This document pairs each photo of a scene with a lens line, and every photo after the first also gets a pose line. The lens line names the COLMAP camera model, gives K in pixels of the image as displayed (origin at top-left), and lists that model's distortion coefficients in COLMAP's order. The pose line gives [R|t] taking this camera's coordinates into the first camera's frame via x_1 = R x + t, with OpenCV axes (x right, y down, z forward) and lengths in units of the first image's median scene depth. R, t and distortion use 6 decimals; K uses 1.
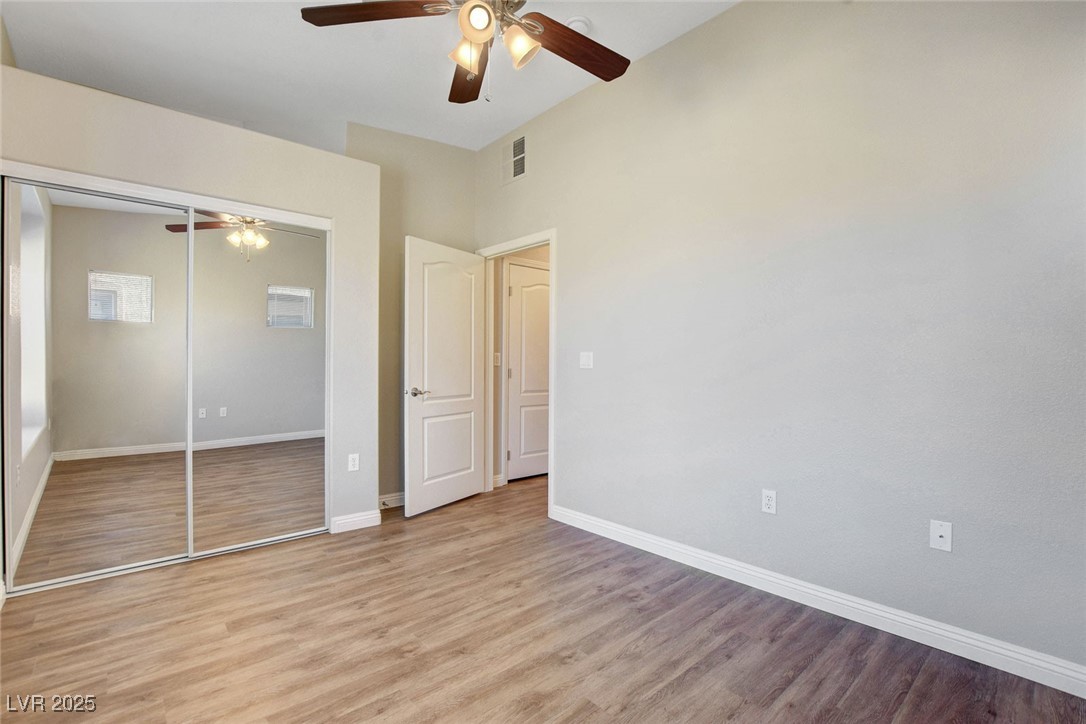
lens RADIAL K [[497.3, 0, 544.0], [0, 497.3, 362.7], [0, 0, 1]] dist [-0.026449, 0.002196]
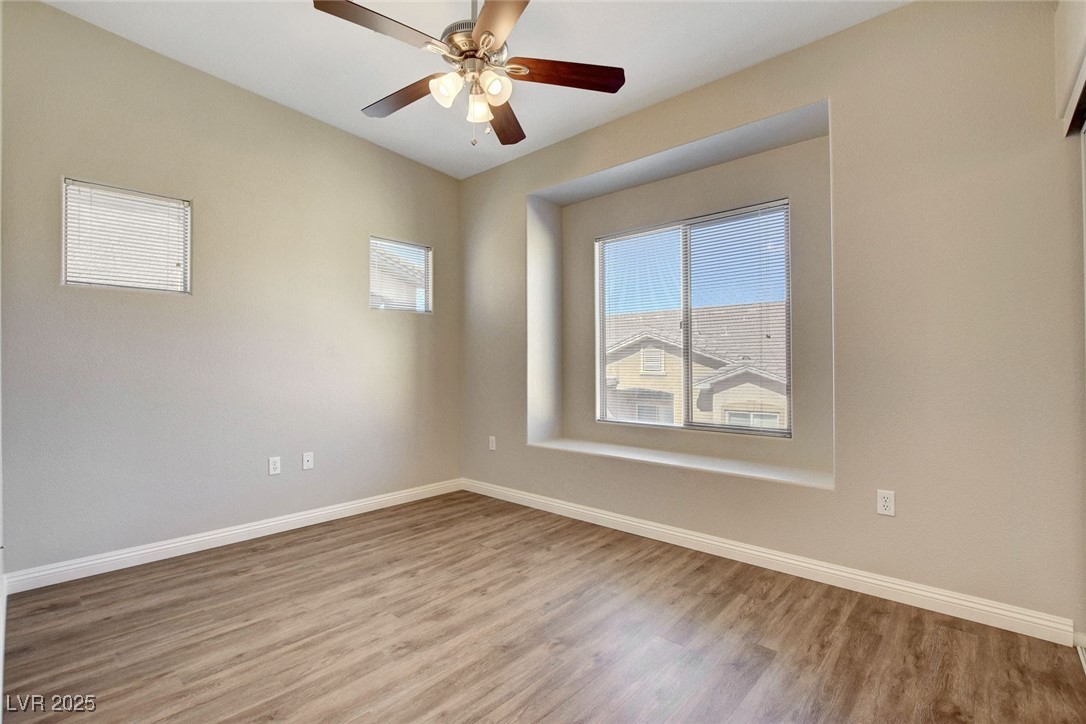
lens RADIAL K [[497.3, 0, 541.9], [0, 497.3, 362.8], [0, 0, 1]] dist [-0.026449, 0.002196]
pose [[-0.995298, 0.001497, -0.096847, -0.142223], [0.001792, 0.999994, -0.002956, -0.000207], [0.096842, -0.003115, -0.995295, 2.000428]]
